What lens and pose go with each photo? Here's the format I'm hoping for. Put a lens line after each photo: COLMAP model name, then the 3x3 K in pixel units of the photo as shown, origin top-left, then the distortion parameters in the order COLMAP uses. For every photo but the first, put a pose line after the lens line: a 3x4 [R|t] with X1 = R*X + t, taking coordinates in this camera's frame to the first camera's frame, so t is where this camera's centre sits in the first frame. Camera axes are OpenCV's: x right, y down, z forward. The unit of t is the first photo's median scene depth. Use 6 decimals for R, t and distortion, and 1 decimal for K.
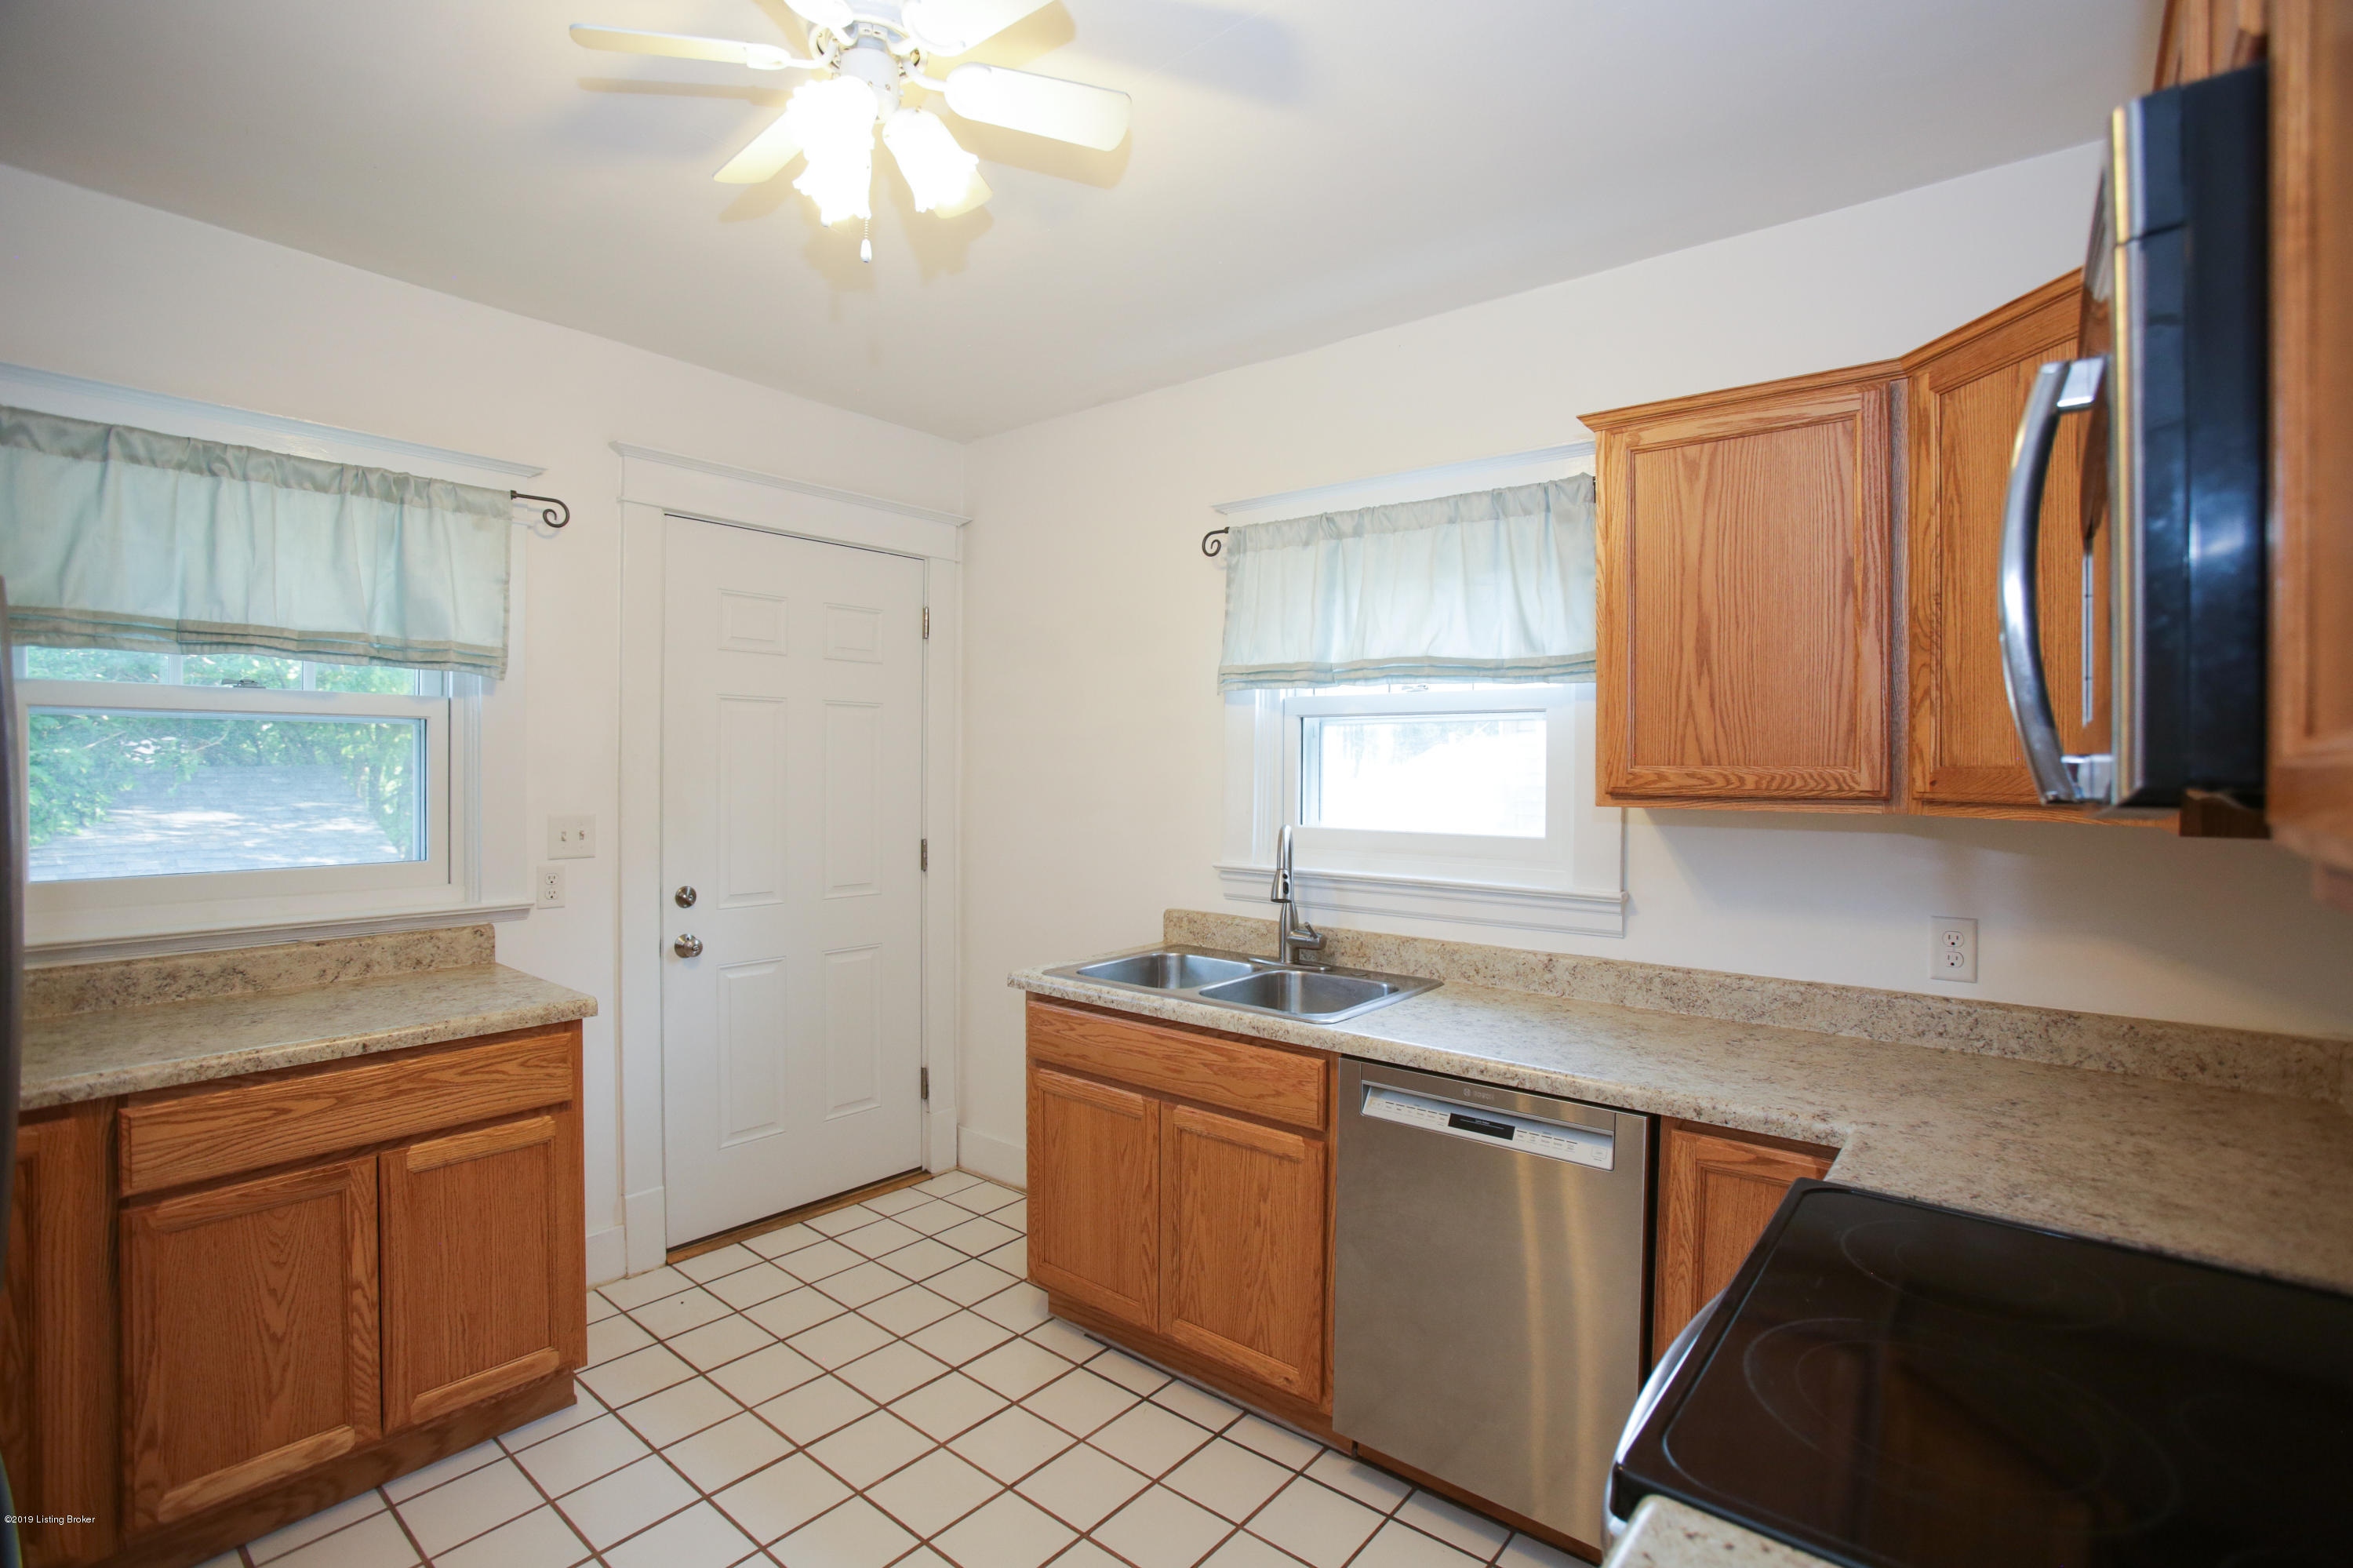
lens RADIAL K [[1057.7, 0, 1163.2], [0, 1057.7, 779.8], [0, 0, 1]] dist [-0.017186, -0.000229]
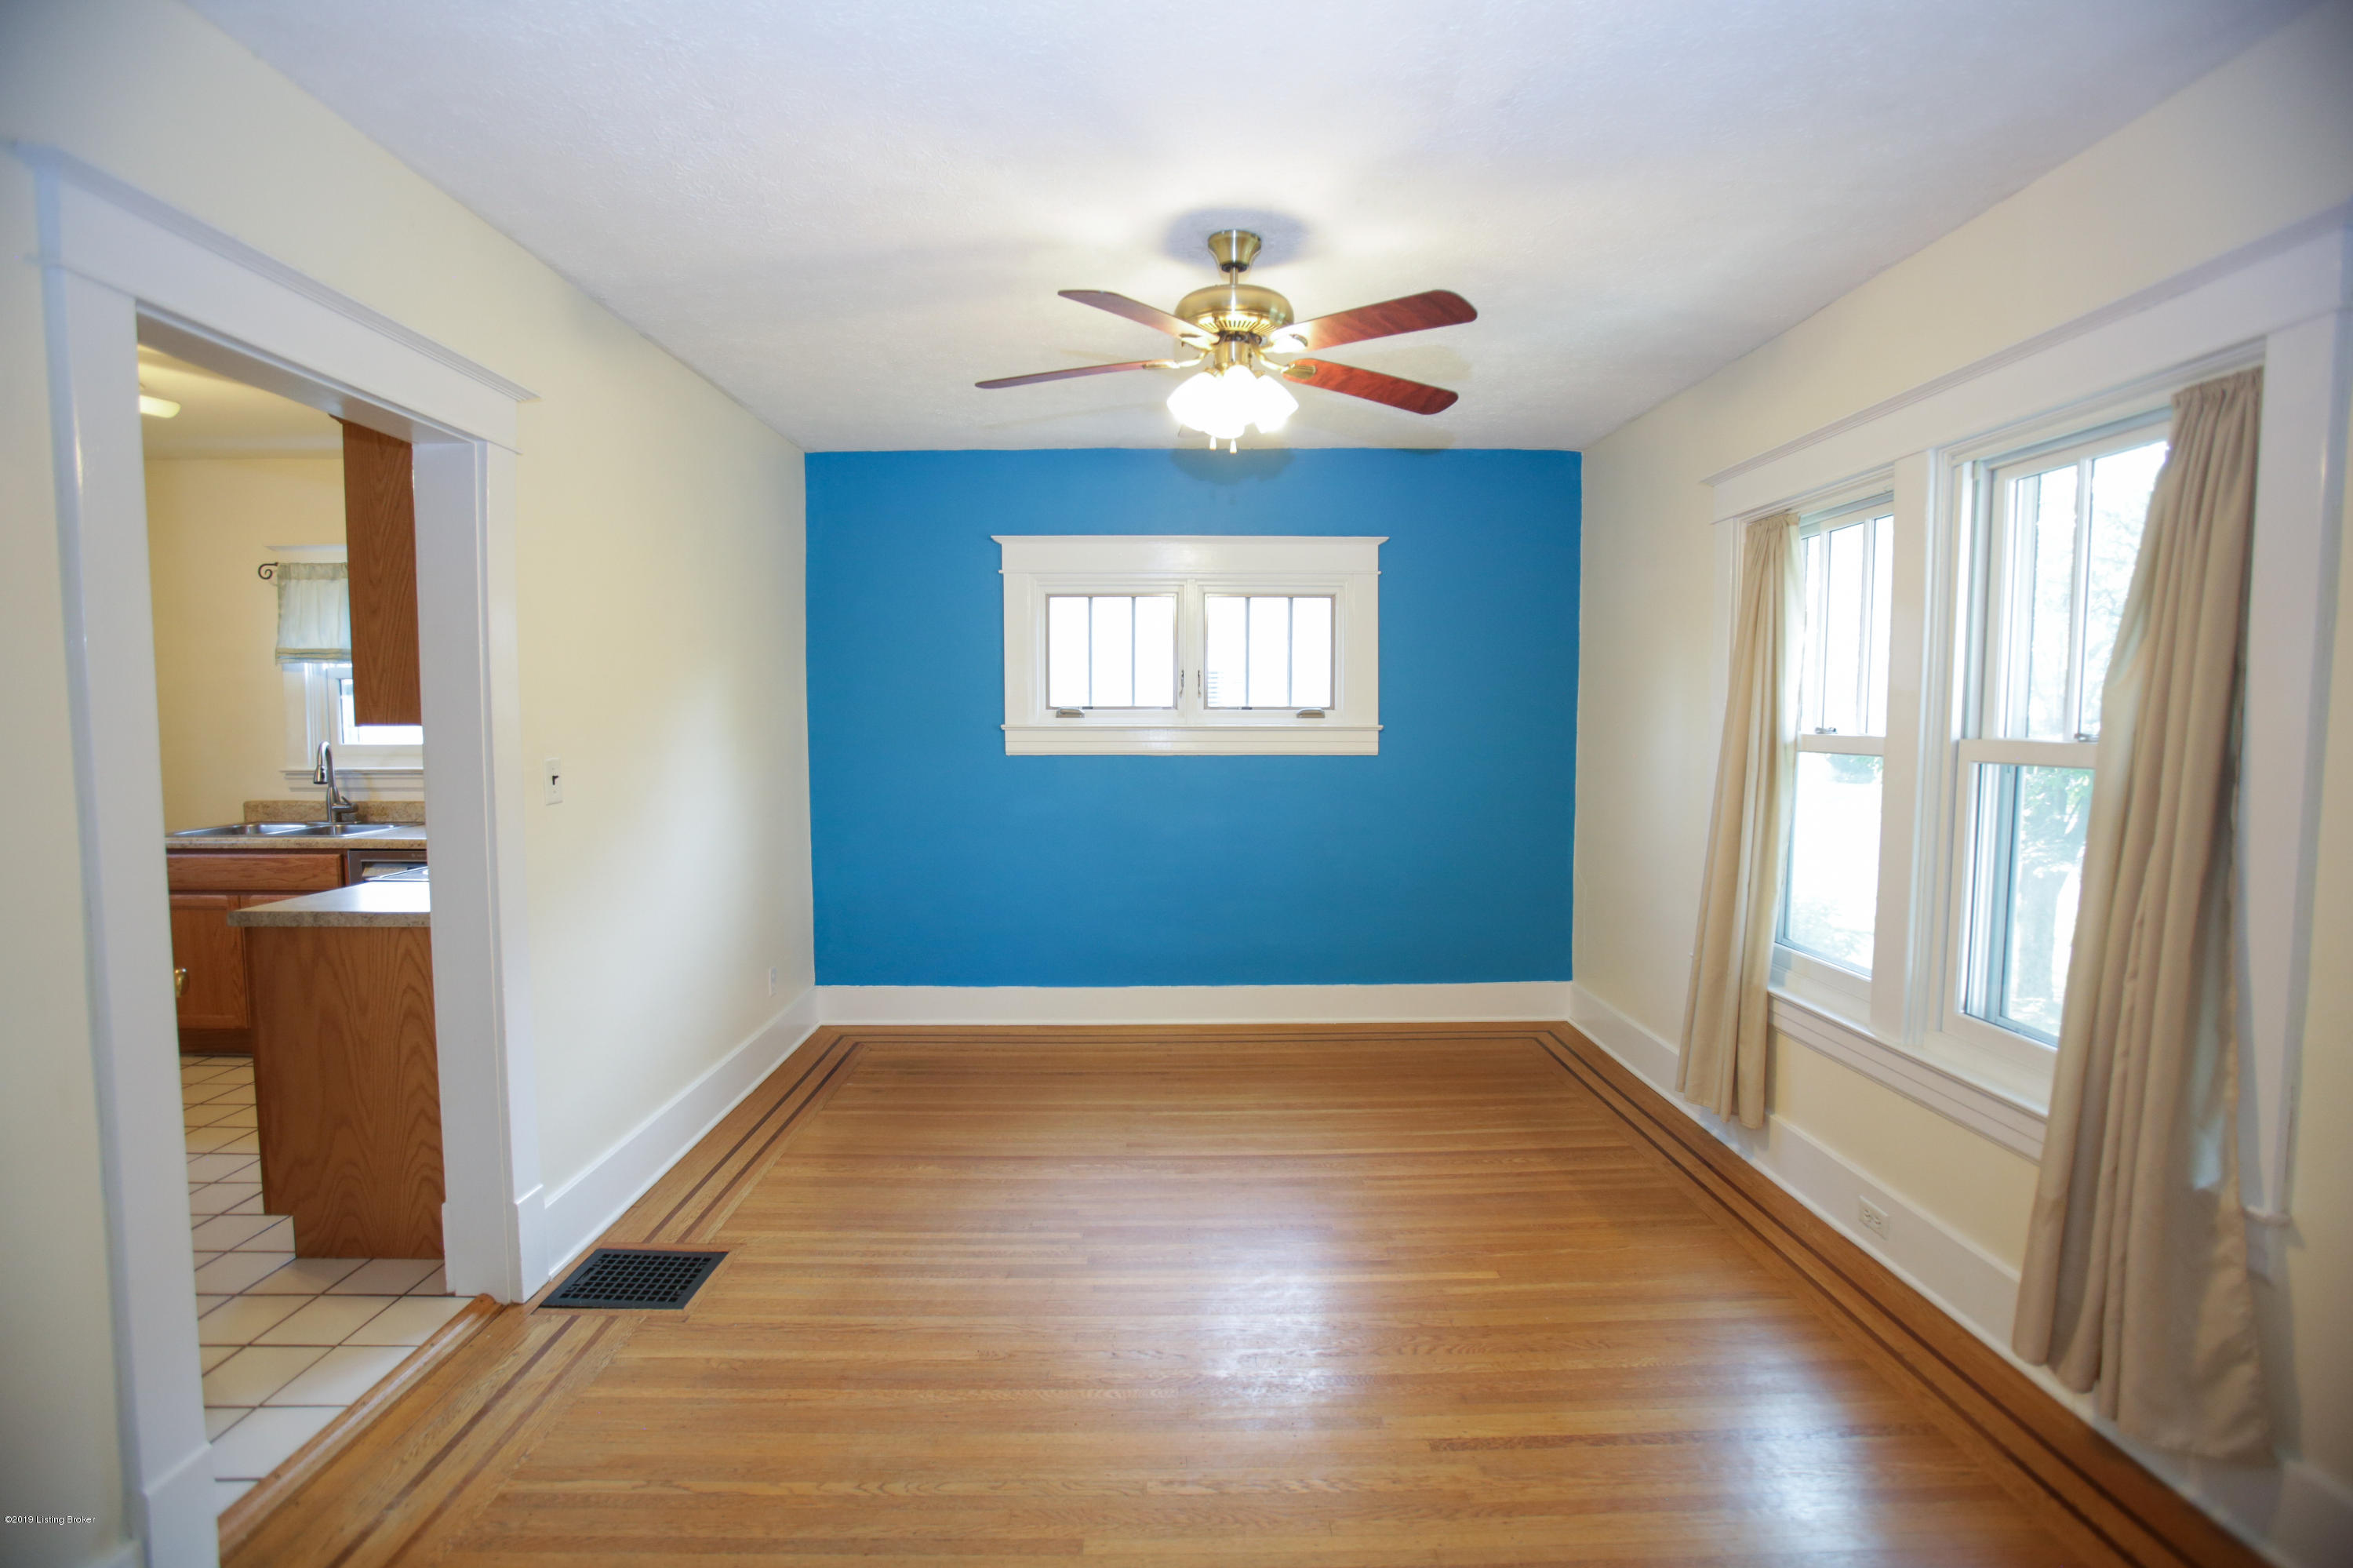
lens RADIAL K [[1057.7, 0, 1173.1], [0, 1057.7, 786.2], [0, 0, 1]] dist [-0.017186, -0.000229]
pose [[0.767191, -0.052350, 0.639278, 0.078874], [0.015127, 0.997863, 0.063560, 0.024719], [-0.641240, -0.039092, 0.766344, -1.179907]]
